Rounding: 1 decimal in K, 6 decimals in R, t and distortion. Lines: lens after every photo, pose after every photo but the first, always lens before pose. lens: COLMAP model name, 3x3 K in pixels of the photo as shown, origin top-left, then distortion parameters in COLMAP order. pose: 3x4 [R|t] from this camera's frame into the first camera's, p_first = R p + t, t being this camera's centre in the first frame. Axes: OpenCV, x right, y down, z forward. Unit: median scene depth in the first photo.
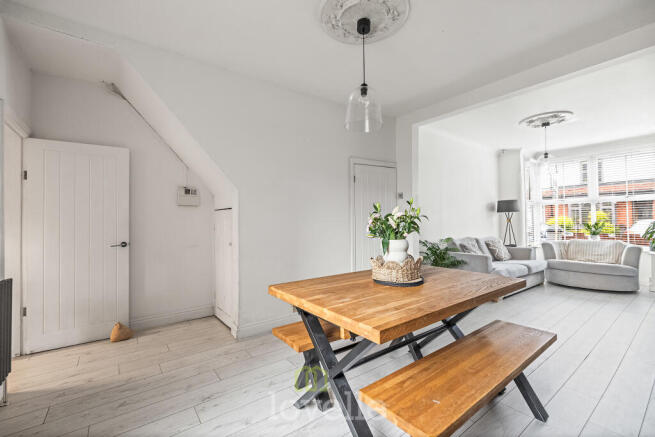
lens RADIAL K [[283.0, 0, 327.5], [0, 283.0, 218.5], [0, 0, 1]] dist [-0.000634, 0.000204]
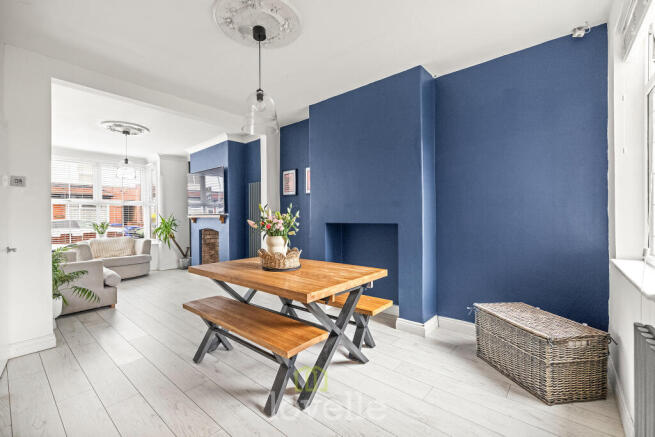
lens RADIAL K [[283.0, 0, 327.5], [0, 283.0, 218.5], [0, 0, 1]] dist [-0.000634, 0.000204]
pose [[-0.218913, 0.002559, 0.975741, -0.376778], [0.000116, 0.999997, -0.002596, 0.000566], [-0.975744, -0.000455, -0.218913, 0.399603]]
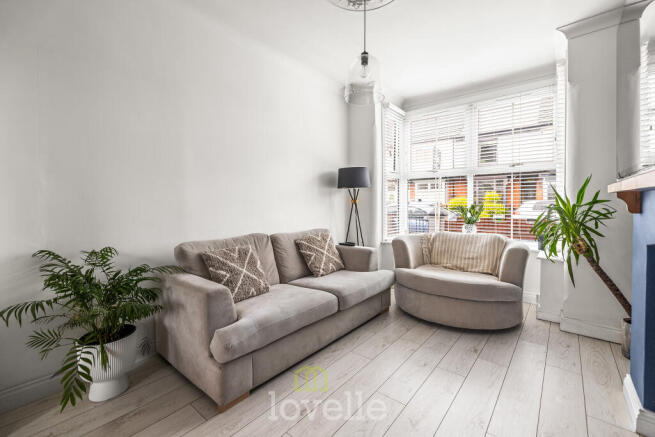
lens RADIAL K [[283.0, 0, 327.5], [0, 283.0, 218.5], [0, 0, 1]] dist [-0.000634, 0.000204]
pose [[0.975006, -0.013155, 0.221787, 0.509603], [-0.001805, 0.997744, 0.067114, 0.002382], [-0.222169, -0.065836, 0.972783, 0.466145]]
